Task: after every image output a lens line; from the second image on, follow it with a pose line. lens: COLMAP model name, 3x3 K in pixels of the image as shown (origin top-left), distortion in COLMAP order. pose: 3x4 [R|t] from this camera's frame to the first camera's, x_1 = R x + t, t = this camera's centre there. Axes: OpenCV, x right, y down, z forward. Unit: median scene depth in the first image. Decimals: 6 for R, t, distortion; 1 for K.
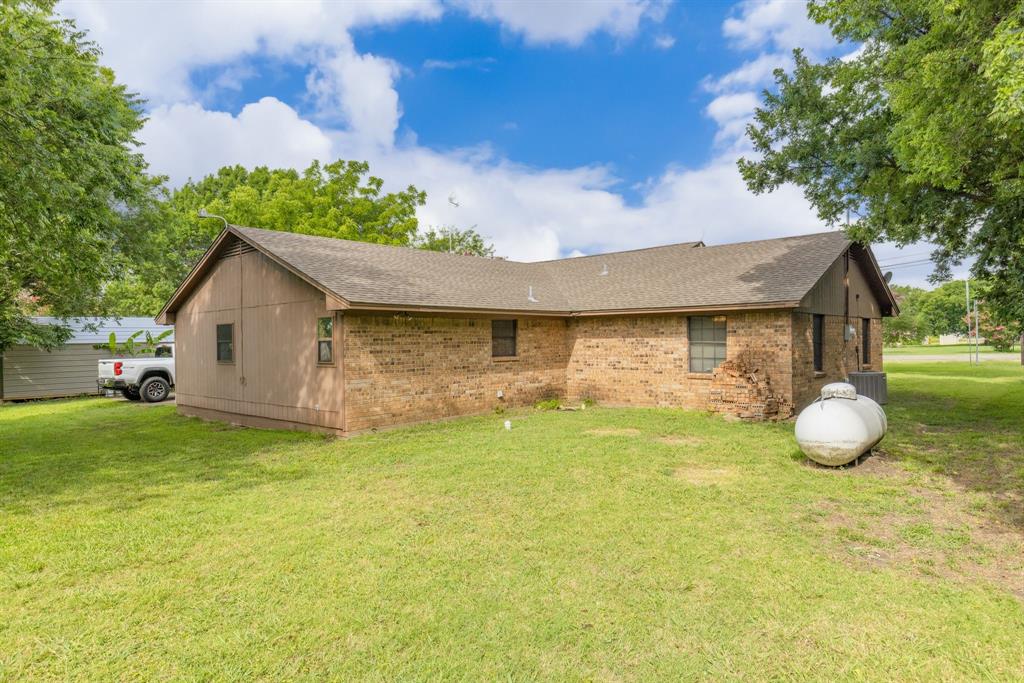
lens RADIAL K [[633.1, 0, 517.1], [0, 633.1, 342.1], [0, 0, 1]] dist [-0.001976, -0.000158]
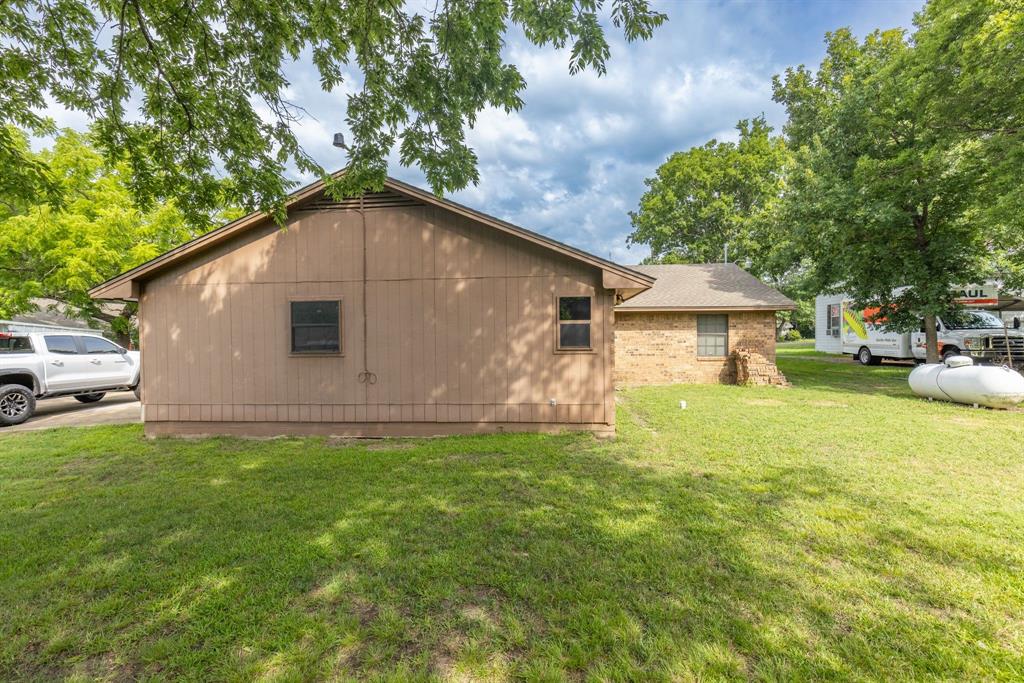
lens RADIAL K [[469.1, 0, 513.2], [0, 469.1, 342.7], [0, 0, 1]] dist [0.006241, -0.000590]
pose [[0.781876, 0.002620, 0.623429, -0.650207], [0.000519, 0.999988, -0.004854, 0.023473], [-0.623434, 0.004118, 0.781865, 0.458269]]
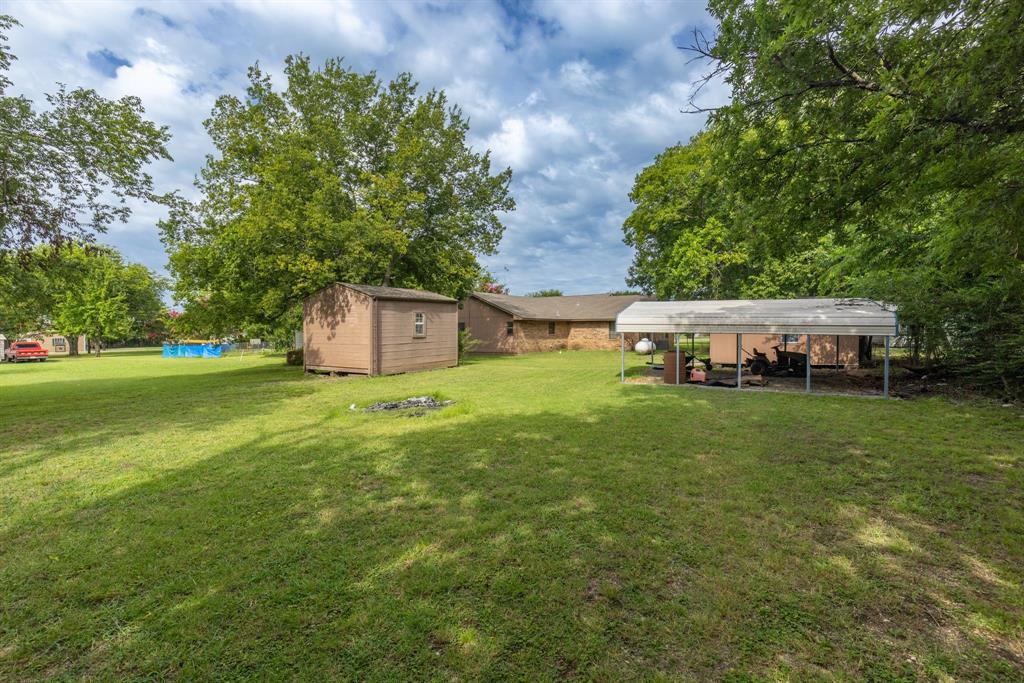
lens RADIAL K [[469.1, 0, 507.5], [0, 469.1, 339.1], [0, 0, 1]] dist [0.006241, -0.000590]
pose [[0.994477, 0.002914, 0.104919, -0.495218], [-0.003856, 0.999954, 0.008781, 0.029243], [-0.104889, -0.009137, 0.994442, -1.325863]]
